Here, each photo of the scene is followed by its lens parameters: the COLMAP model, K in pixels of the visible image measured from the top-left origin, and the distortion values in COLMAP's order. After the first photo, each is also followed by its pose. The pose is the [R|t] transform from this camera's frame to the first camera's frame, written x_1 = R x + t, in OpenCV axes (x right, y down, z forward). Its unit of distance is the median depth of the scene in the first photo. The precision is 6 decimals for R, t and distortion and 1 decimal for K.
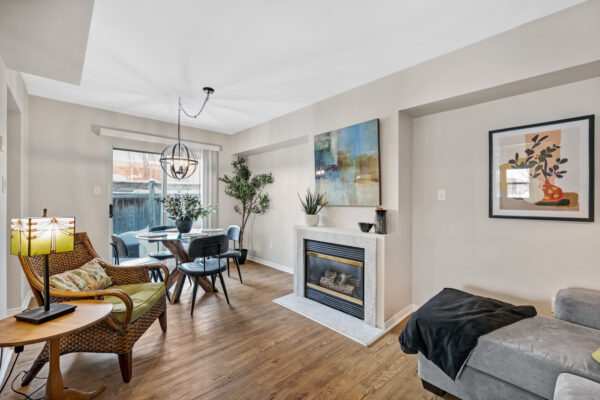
lens RADIAL K [[250.2, 0, 300.0], [0, 250.2, 200.0], [0, 0, 1]] dist [-0.000874, -0.000146]
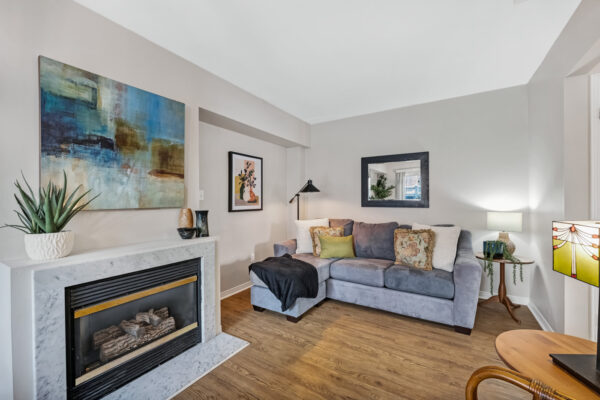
lens RADIAL K [[250.2, 0, 300.0], [0, 250.2, 200.0], [0, 0, 1]] dist [-0.000874, -0.000146]
pose [[-0.246874, -0.000089, 0.969048, -0.587423], [0.002601, 0.999996, 0.000754, 0.000637], [-0.969044, 0.002706, -0.246873, 0.805258]]
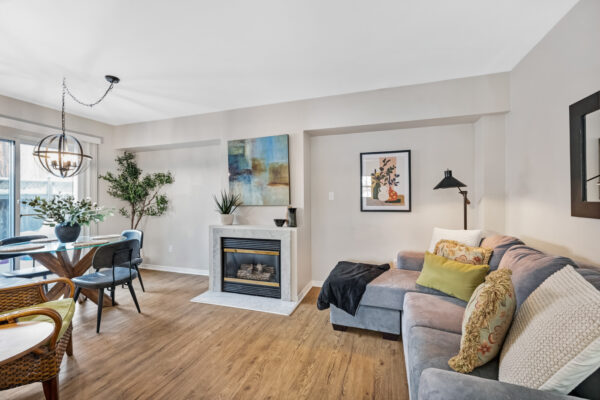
lens RADIAL K [[250.2, 0, 300.0], [0, 250.2, 200.0], [0, 0, 1]] dist [-0.000874, -0.000146]
pose [[0.884091, -0.008149, 0.467244, -0.208657], [0.008007, 0.999965, 0.002290, -0.003580], [-0.467247, 0.001717, 0.884125, -0.115462]]
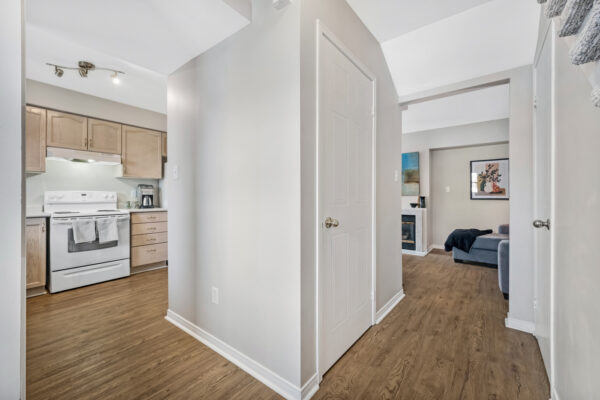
lens RADIAL K [[242.5, 0, 301.2], [0, 242.5, 196.1], [0, 0, 1]] dist [-0.001313, -0.000154]
pose [[0.989765, -0.003260, 0.142667, -0.877390], [0.003367, 0.999994, -0.000510, 0.030077], [-0.142664, 0.000985, 0.989771, -0.776104]]
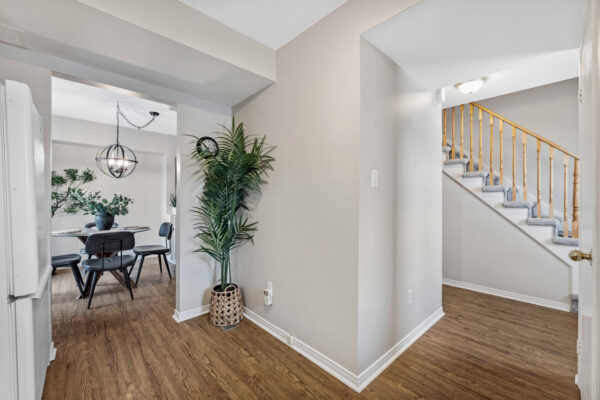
lens RADIAL K [[239.5, 0, 302.4], [0, 239.5, 198.2], [0, 0, 1]] dist [-0.028856, -0.000049]
pose [[0.046396, 0.002092, 0.998921, -1.724751], [-0.004897, 0.999986, -0.001867, -0.000227], [-0.998911, -0.004805, 0.046406, 0.171426]]
